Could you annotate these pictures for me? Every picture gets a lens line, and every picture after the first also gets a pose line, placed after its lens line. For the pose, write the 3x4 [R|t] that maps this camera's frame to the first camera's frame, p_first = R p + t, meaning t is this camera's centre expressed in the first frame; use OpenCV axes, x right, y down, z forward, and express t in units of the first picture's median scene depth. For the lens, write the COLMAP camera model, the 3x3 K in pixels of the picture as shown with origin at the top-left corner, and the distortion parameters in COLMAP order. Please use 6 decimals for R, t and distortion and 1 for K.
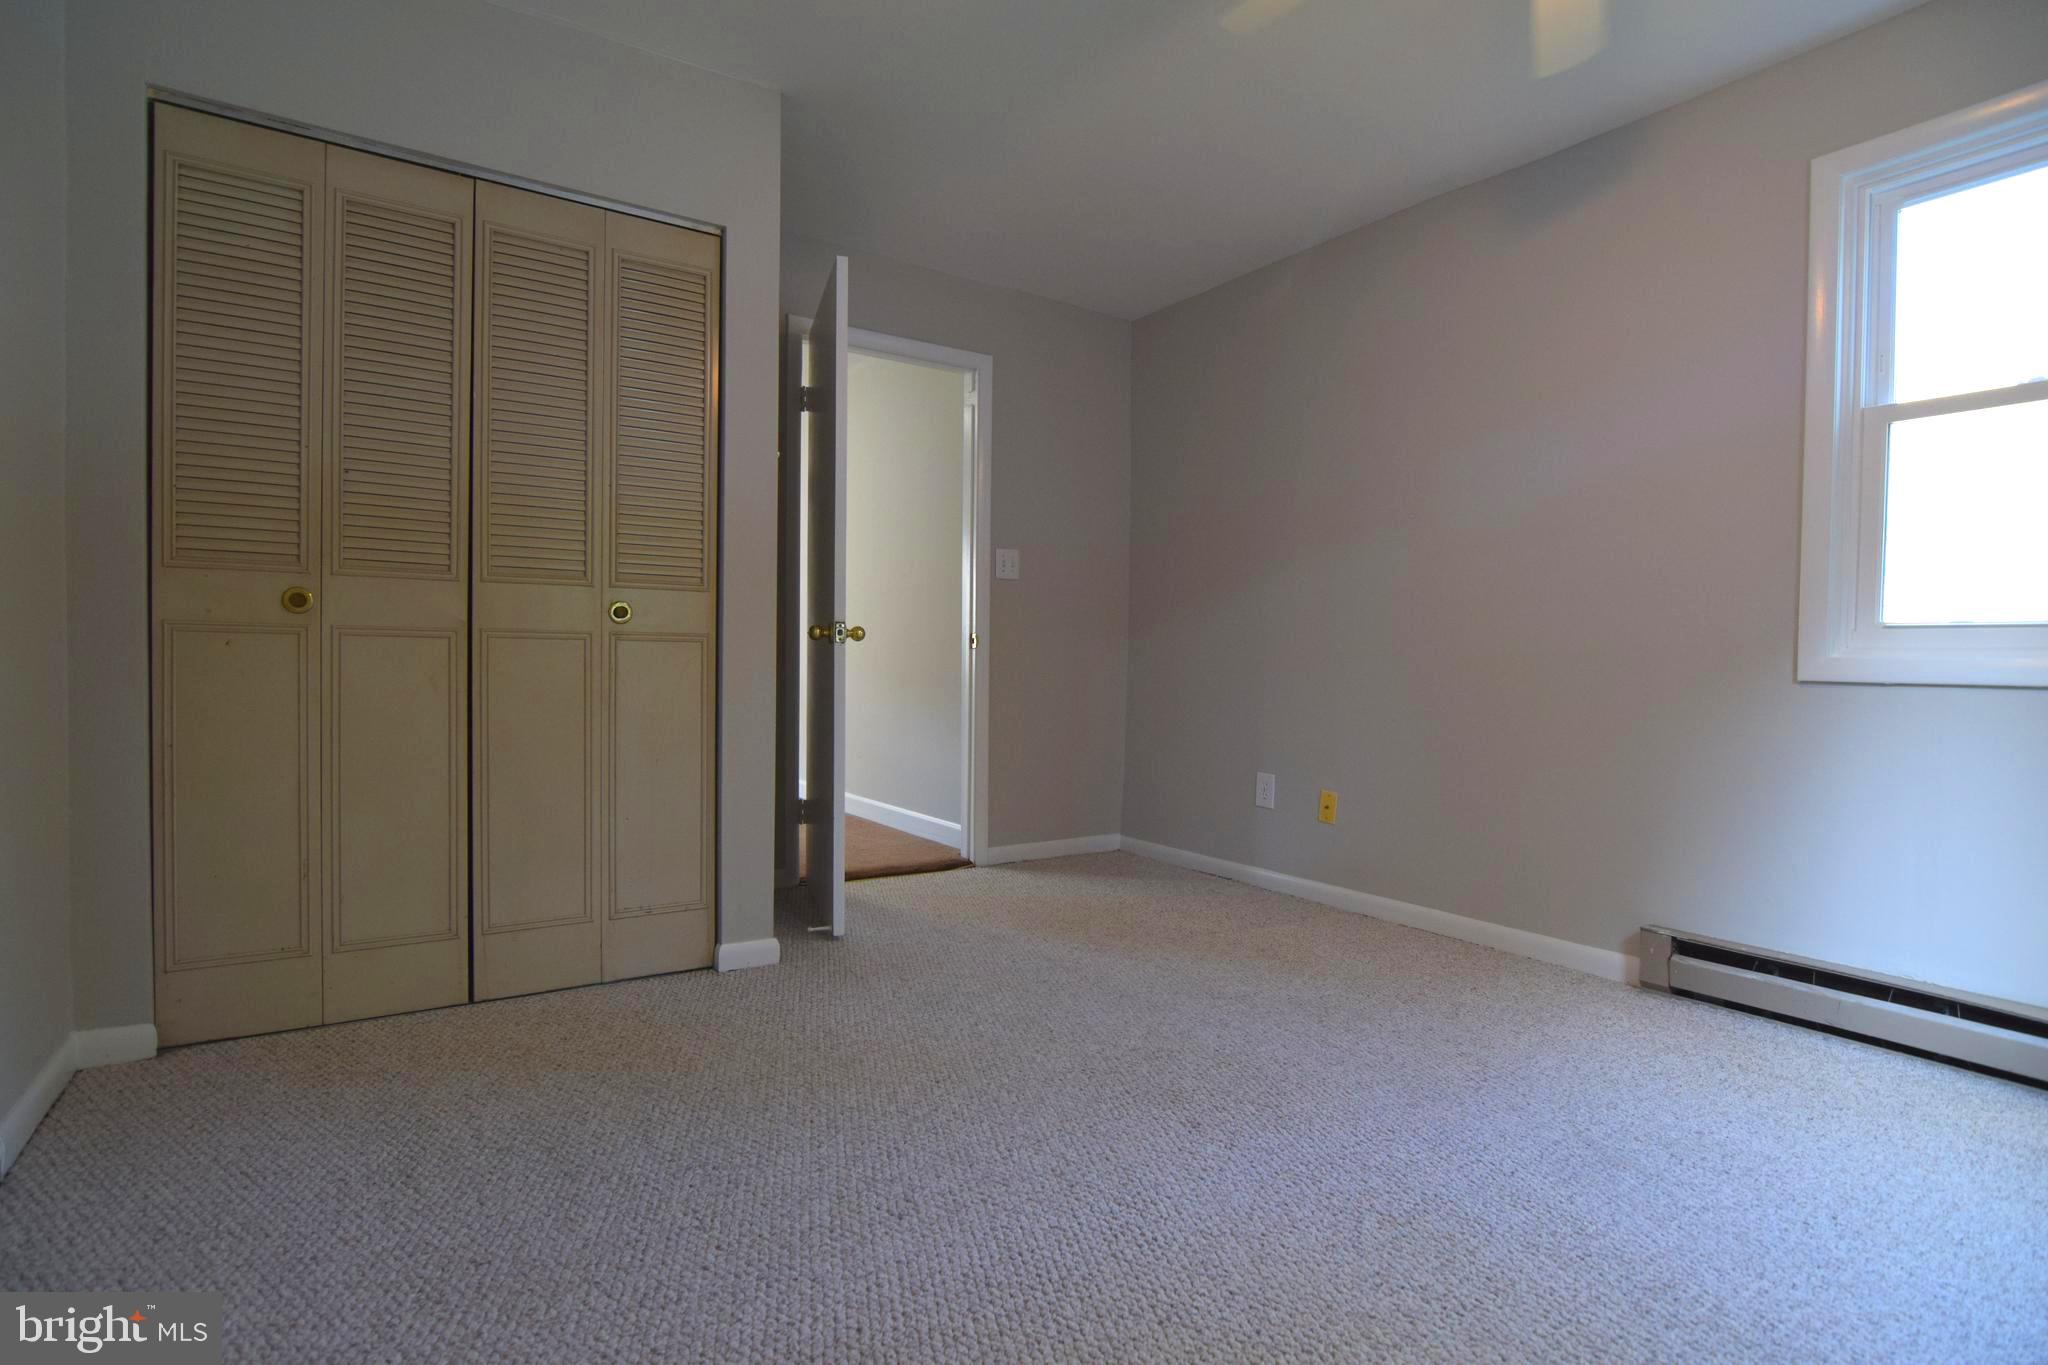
lens RADIAL K [[1009.3, 0, 1015.3], [0, 1009.3, 681.0], [0, 0, 1]] dist [-0.018481, 0.000790]
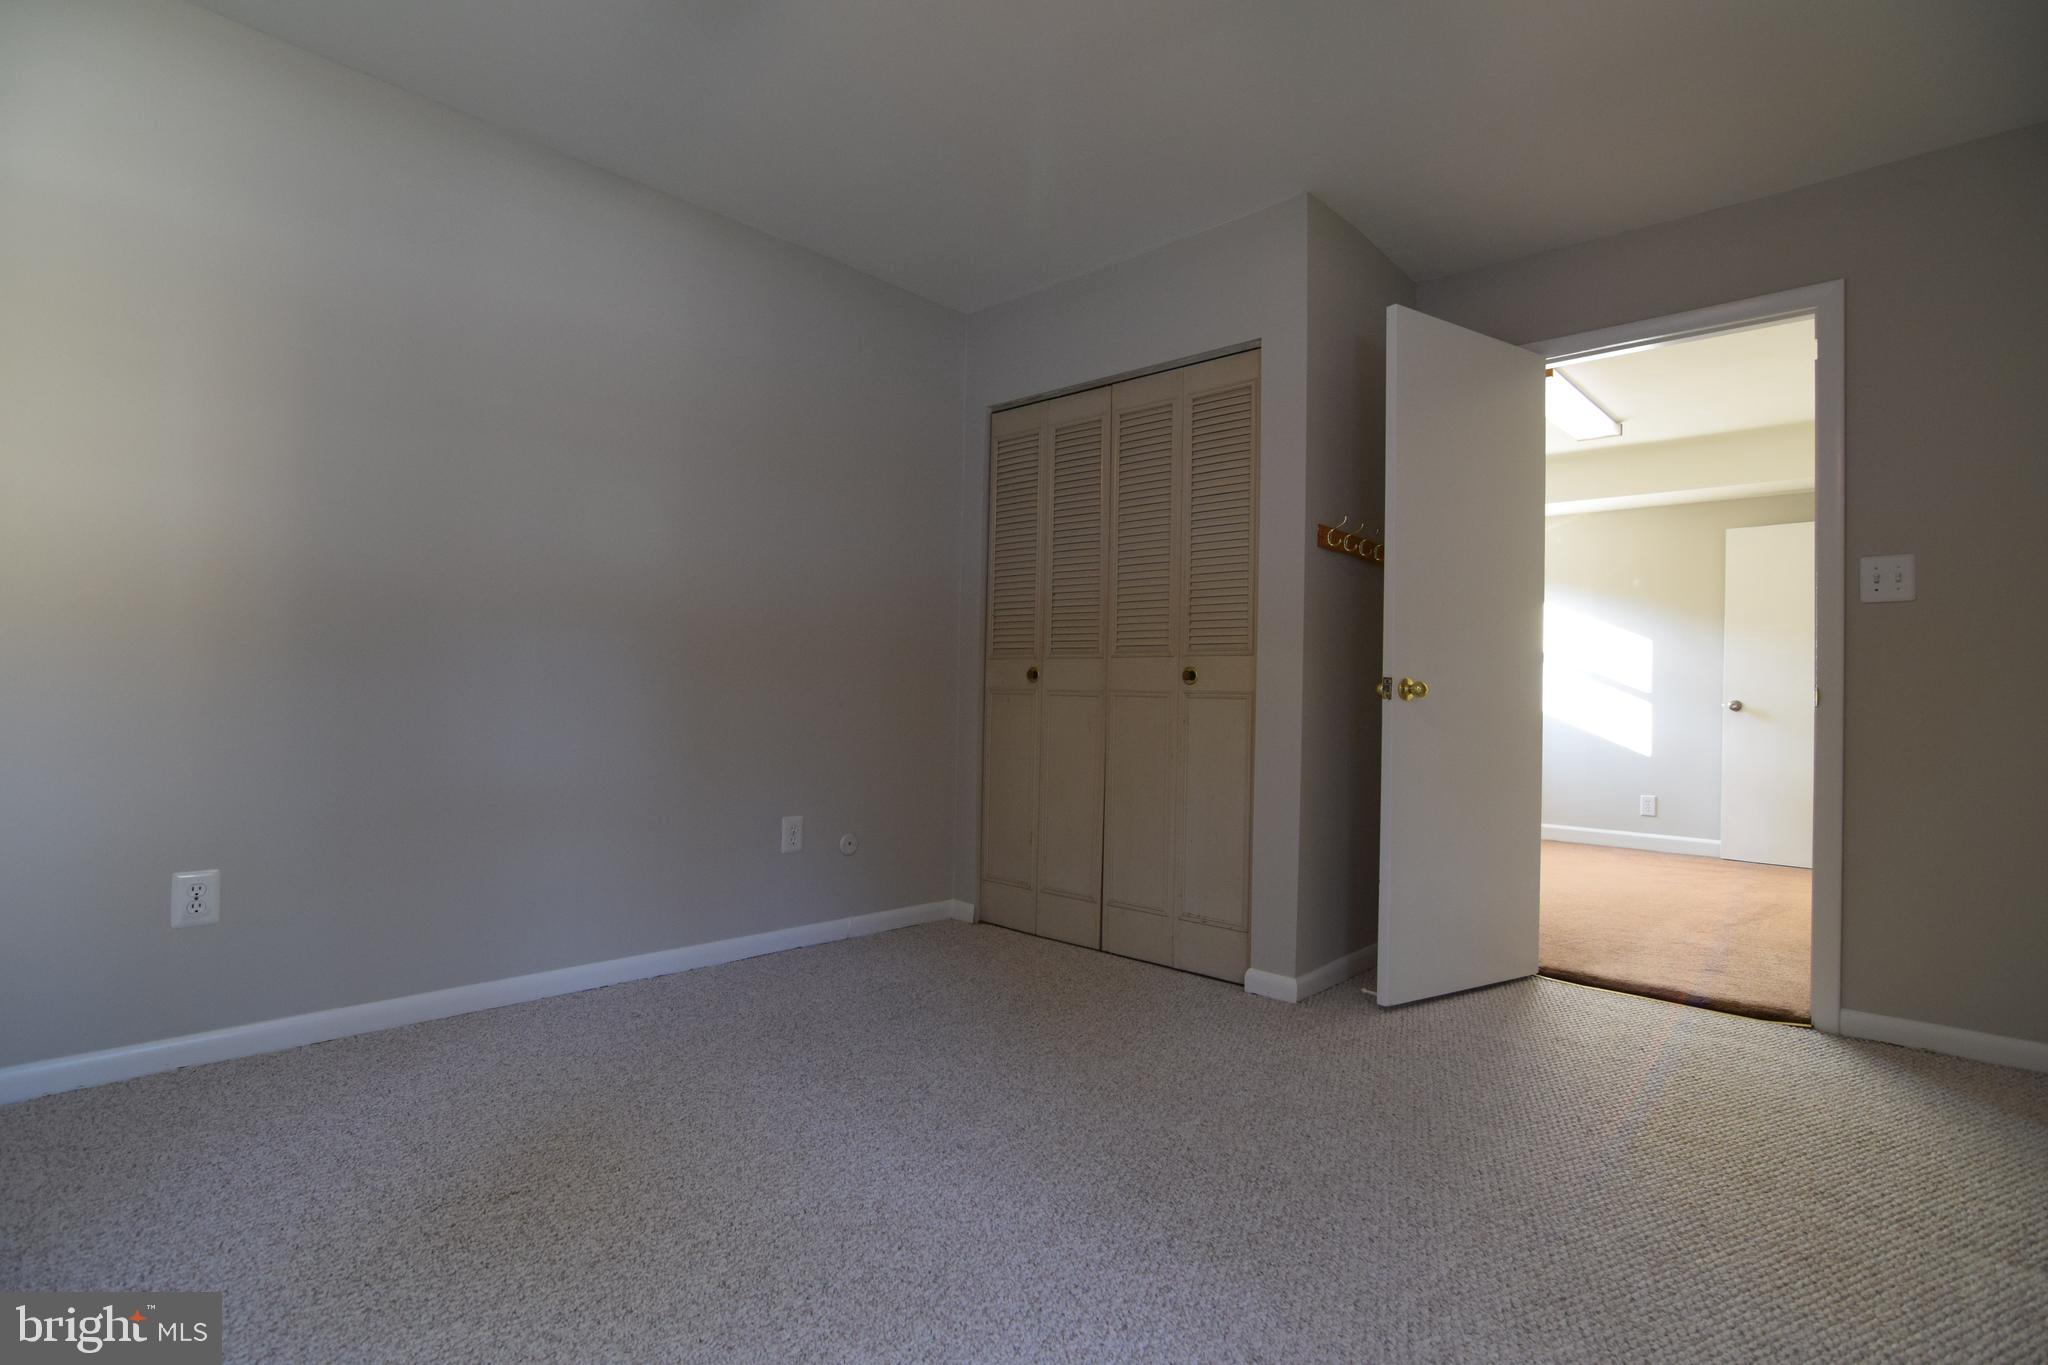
lens RADIAL K [[1009.3, 0, 1015.3], [0, 1009.3, 681.0], [0, 0, 1]] dist [-0.018481, 0.000790]
pose [[0.224724, -0.026149, -0.974071, 0.795371], [-0.040282, 0.998536, -0.036099, -0.006914], [0.973589, 0.047350, 0.223342, 0.507875]]
